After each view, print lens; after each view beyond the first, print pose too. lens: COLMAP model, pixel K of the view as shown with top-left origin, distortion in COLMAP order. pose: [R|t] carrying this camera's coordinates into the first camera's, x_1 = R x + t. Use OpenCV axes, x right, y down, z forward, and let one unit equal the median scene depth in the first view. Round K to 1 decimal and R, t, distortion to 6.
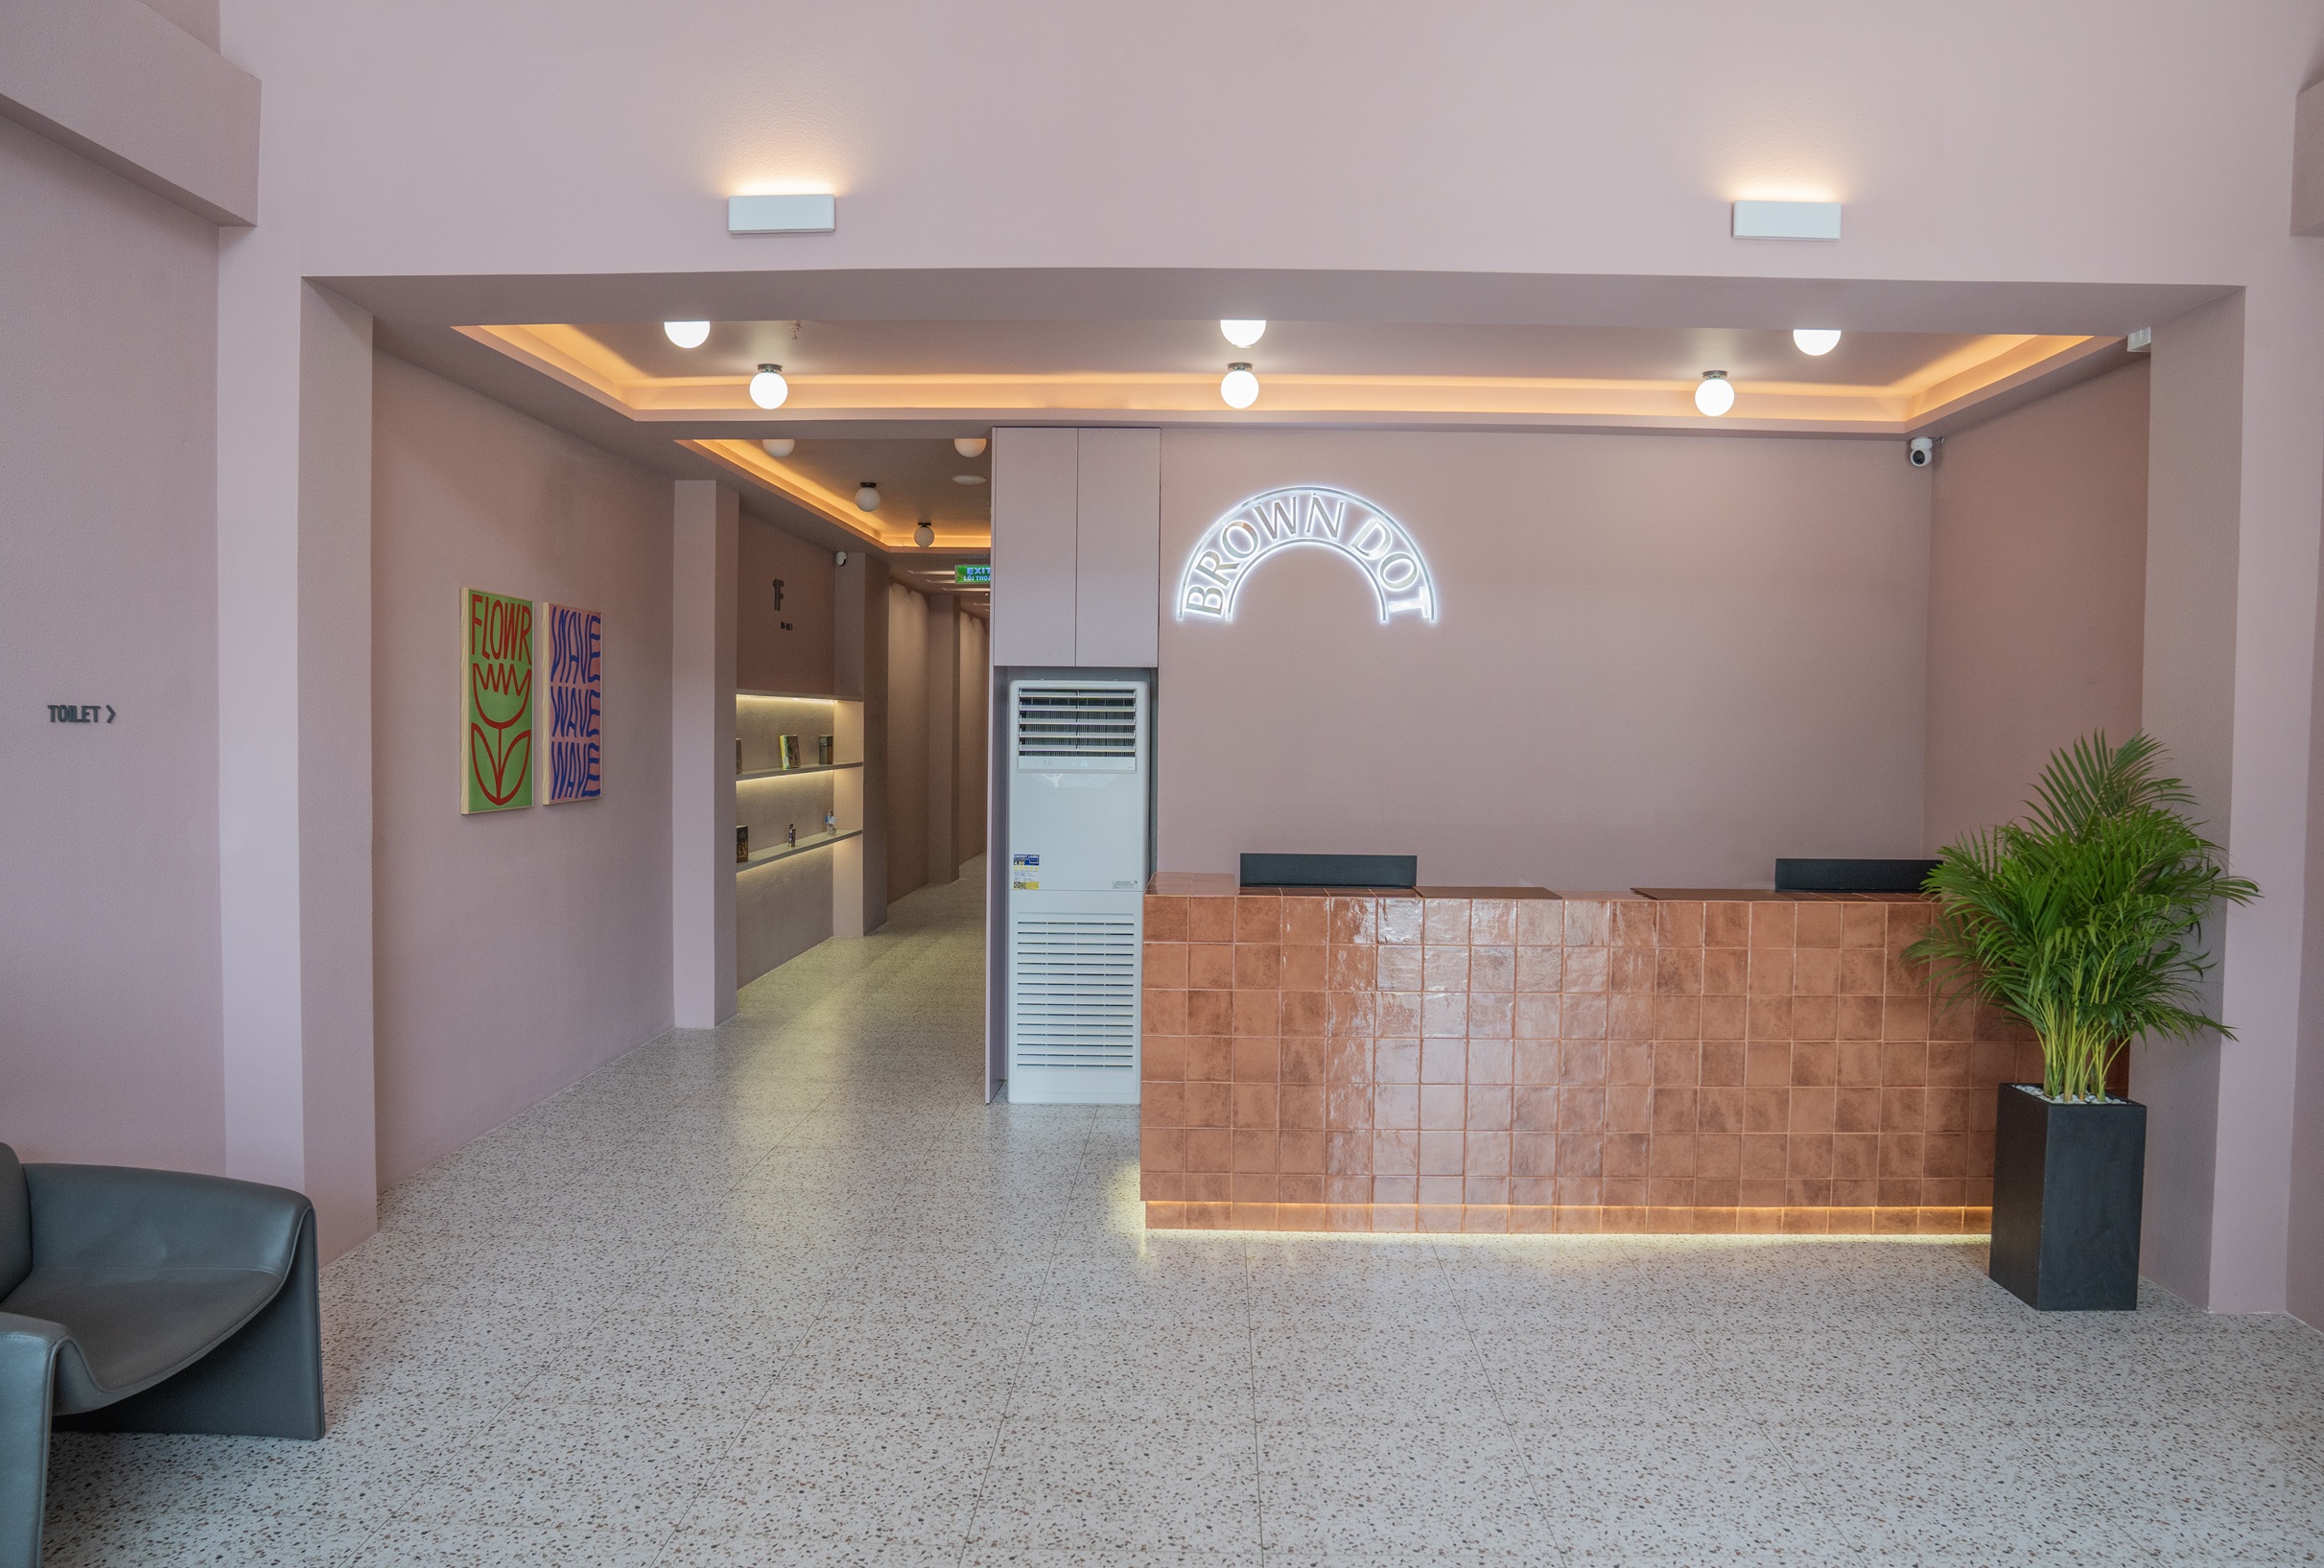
lens RADIAL K [[1622.0, 0, 1159.7], [0, 1622.0, 788.2], [0, 0, 1]] dist [-0.125227, 0.089939]
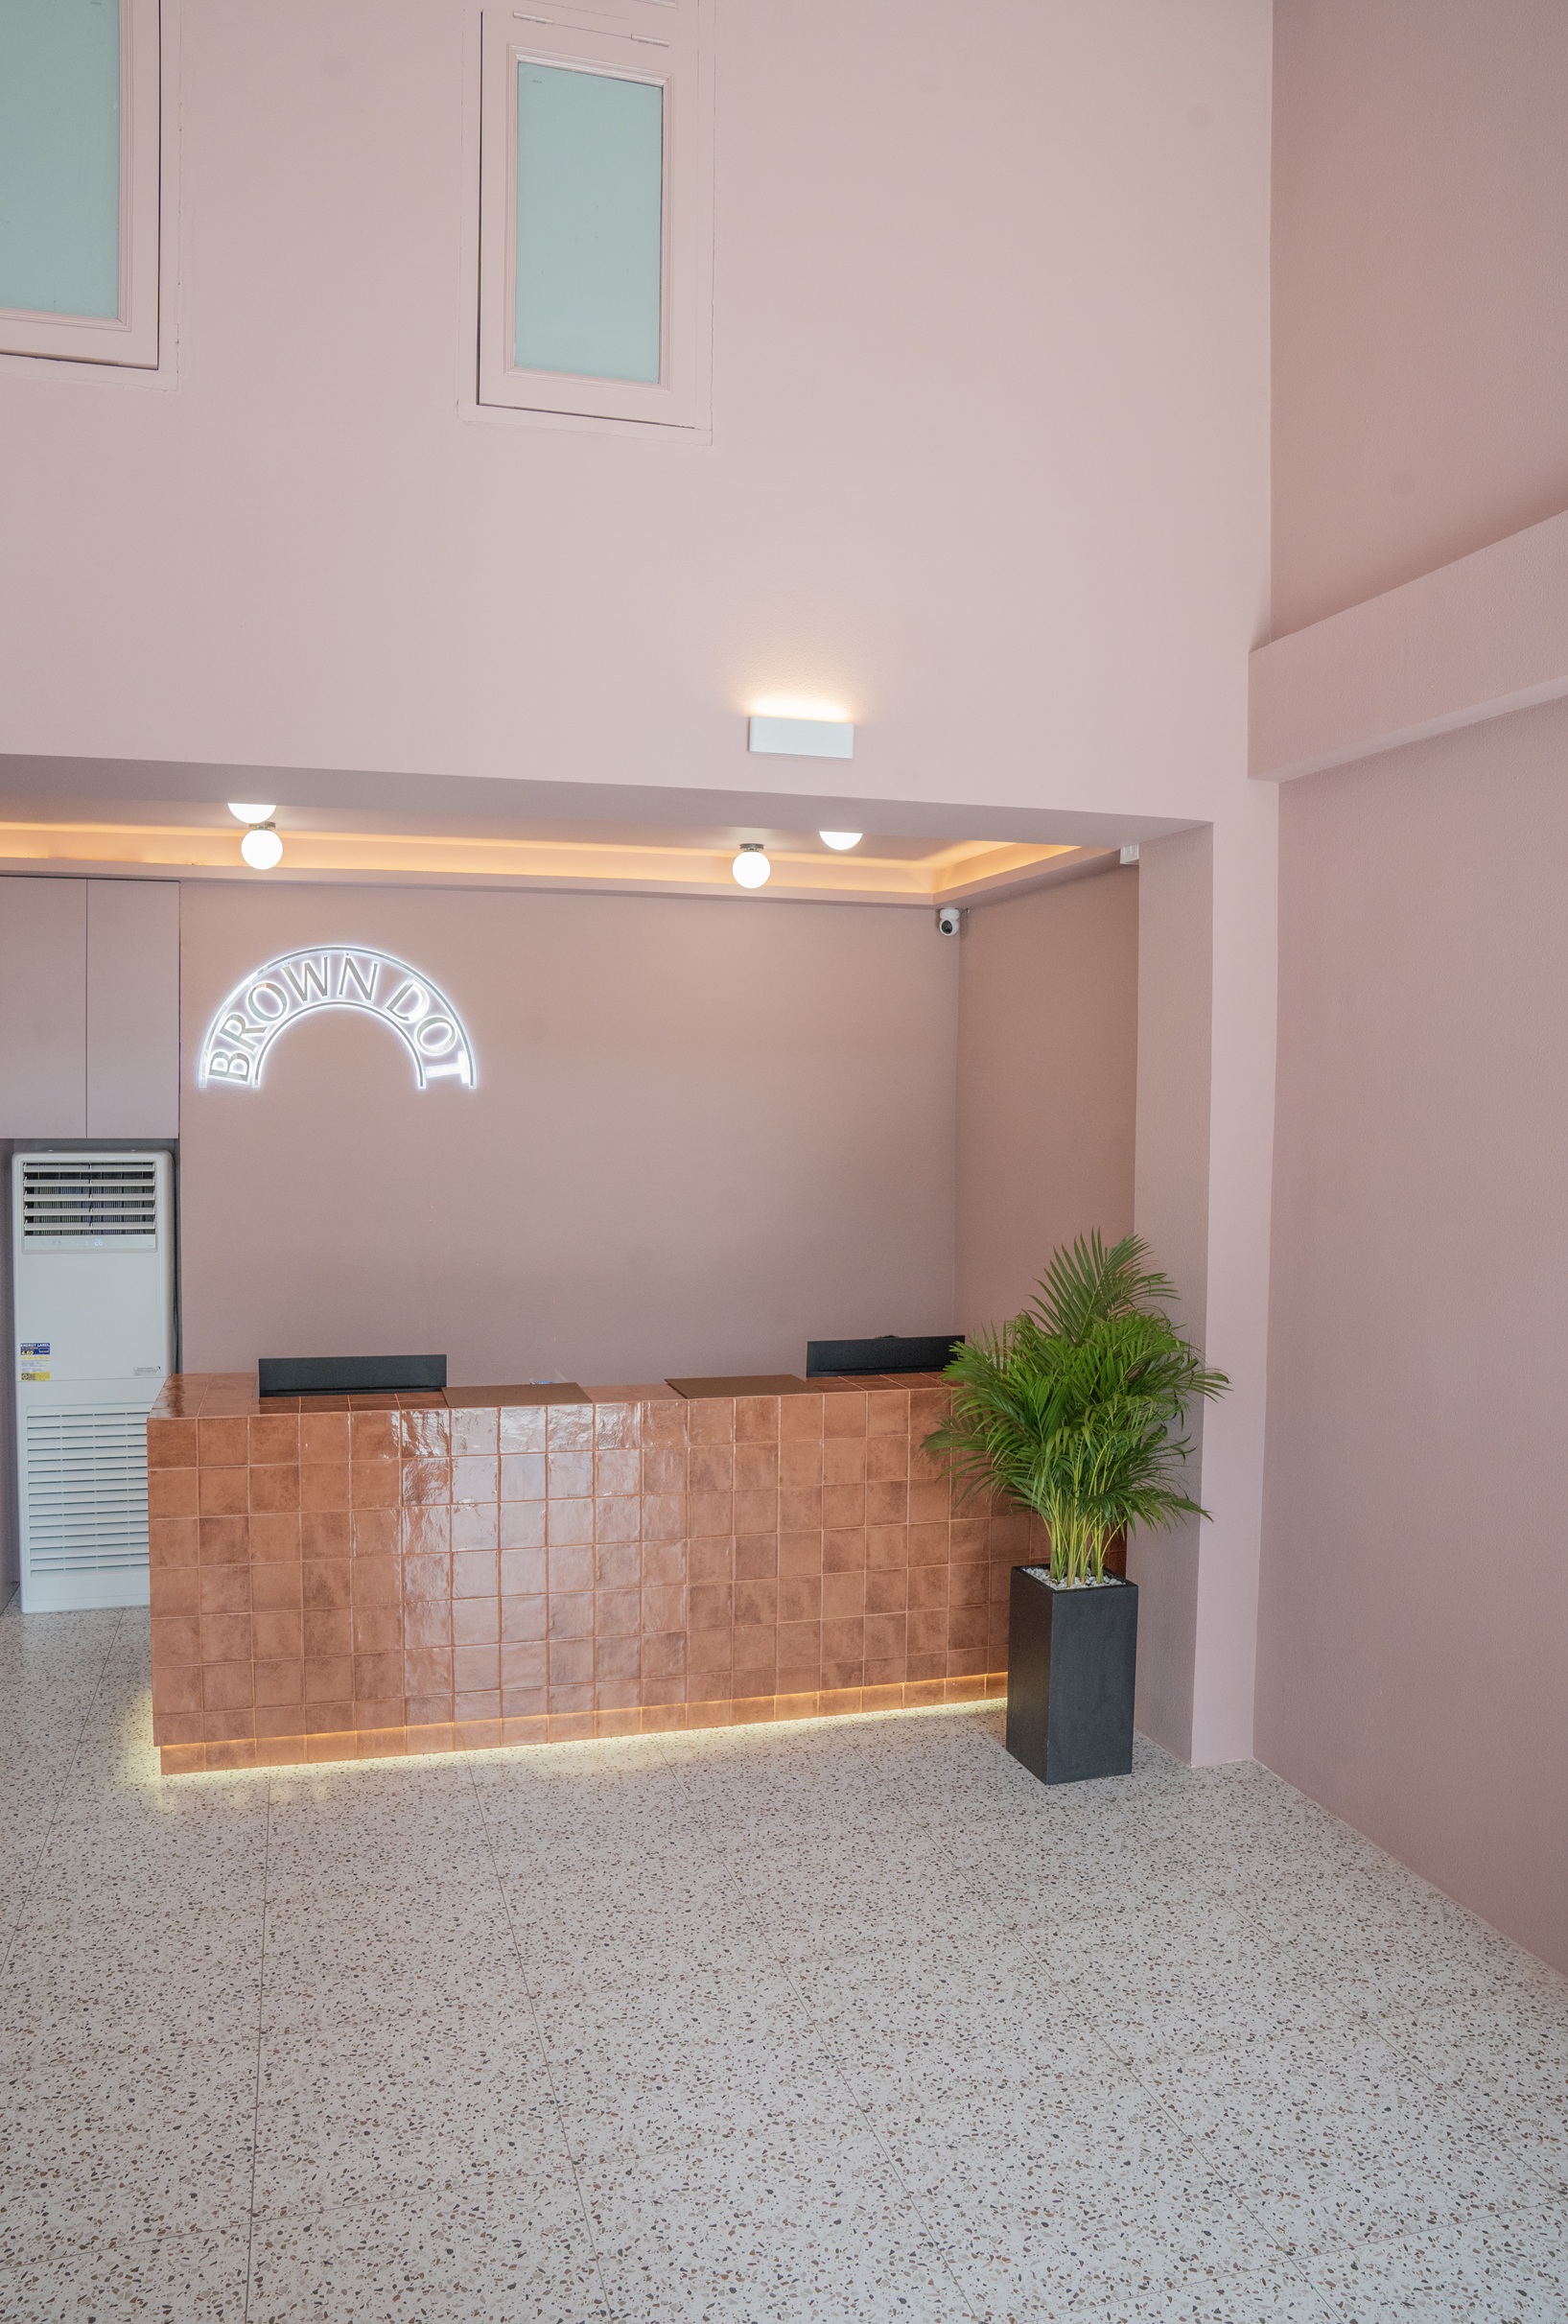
lens RADIAL K [[1622.0, 0, 742.8], [0, 1622.0, 1141.8], [0, 0, 1]] dist [-0.125227, 0.089939]
pose [[0.956396, -0.013100, 0.291780, 0.052609], [0.012924, 0.999913, 0.002528, -0.091151], [-0.291788, 0.001353, 0.956482, 0.032121]]
